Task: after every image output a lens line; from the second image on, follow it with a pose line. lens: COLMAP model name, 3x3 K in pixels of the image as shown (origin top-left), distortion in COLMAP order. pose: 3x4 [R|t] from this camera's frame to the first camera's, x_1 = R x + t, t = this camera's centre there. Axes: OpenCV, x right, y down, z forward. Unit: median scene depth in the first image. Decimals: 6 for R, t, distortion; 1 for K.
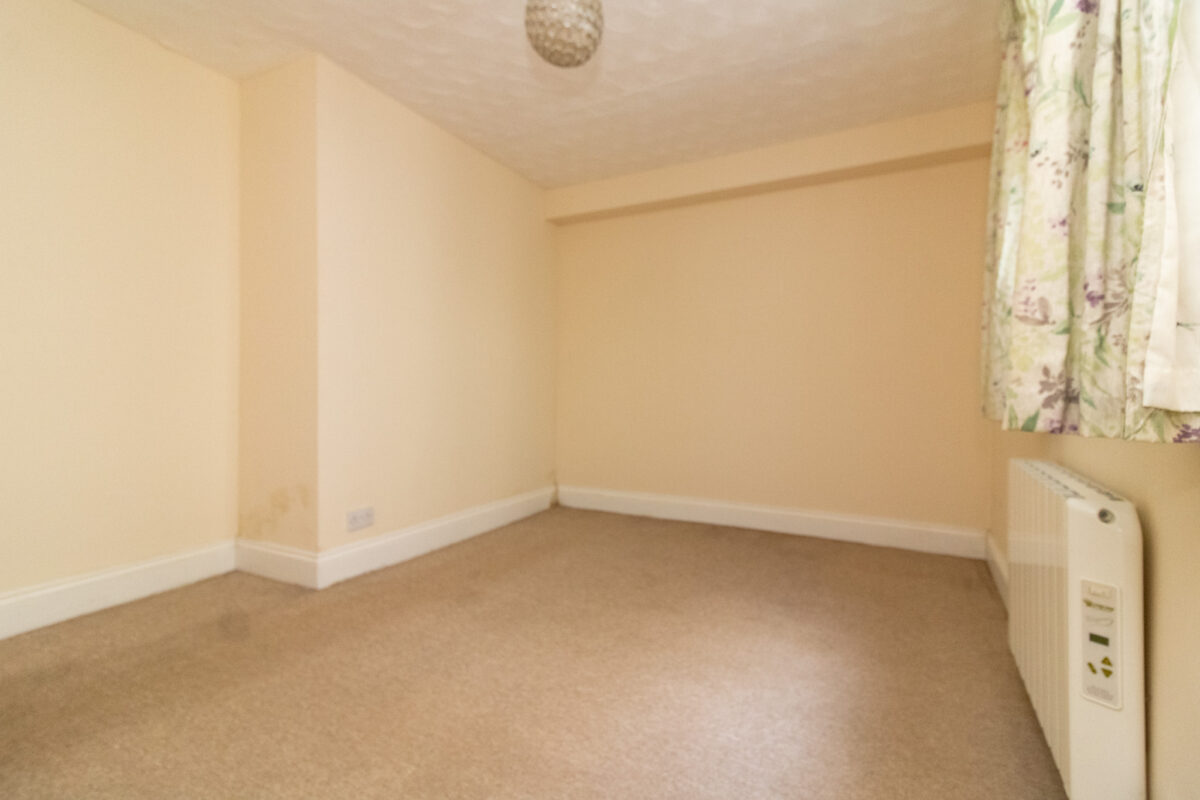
lens RADIAL K [[576.3, 0, 606.1], [0, 576.3, 392.3], [0, 0, 1]] dist [0.002998, 0.000420]
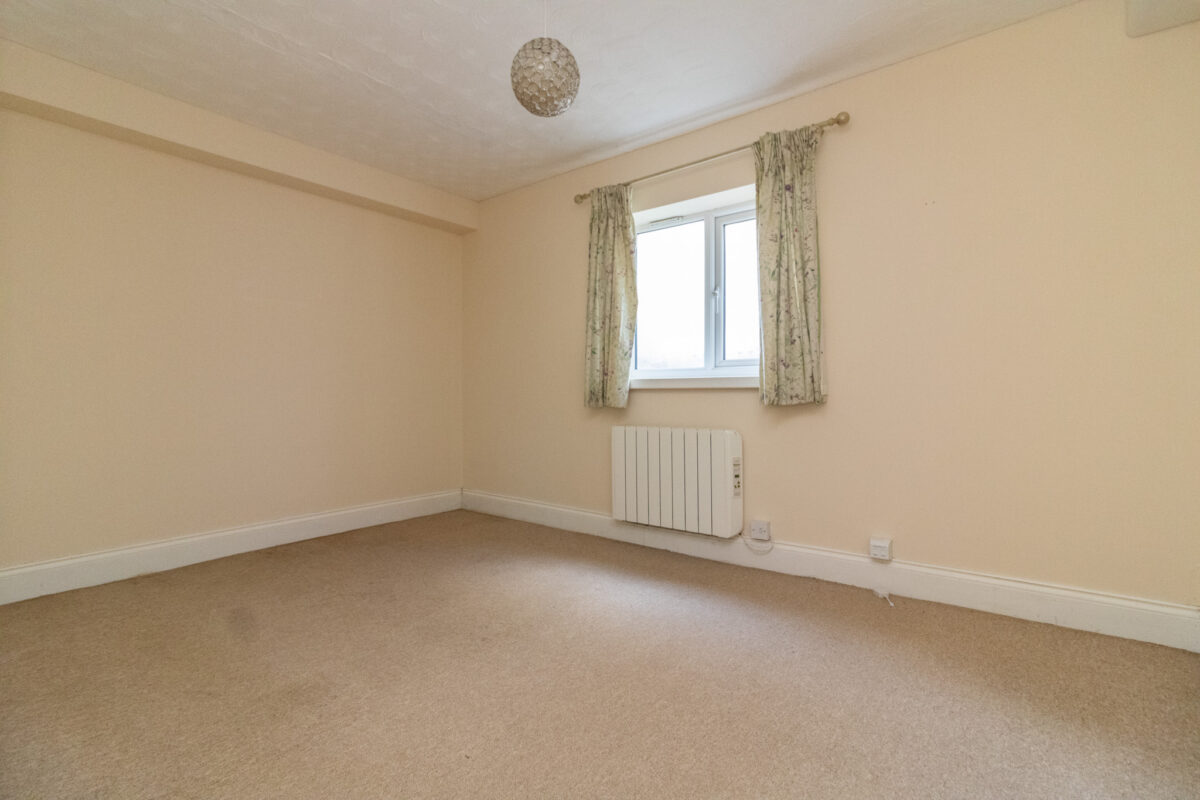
lens RADIAL K [[576.3, 0, 606.1], [0, 576.3, 392.3], [0, 0, 1]] dist [0.002998, 0.000420]
pose [[0.116428, -0.004134, 0.993191, -1.342657], [0.013270, 0.999909, 0.002606, -0.009524], [-0.993111, 0.012876, 0.116472, 0.827522]]
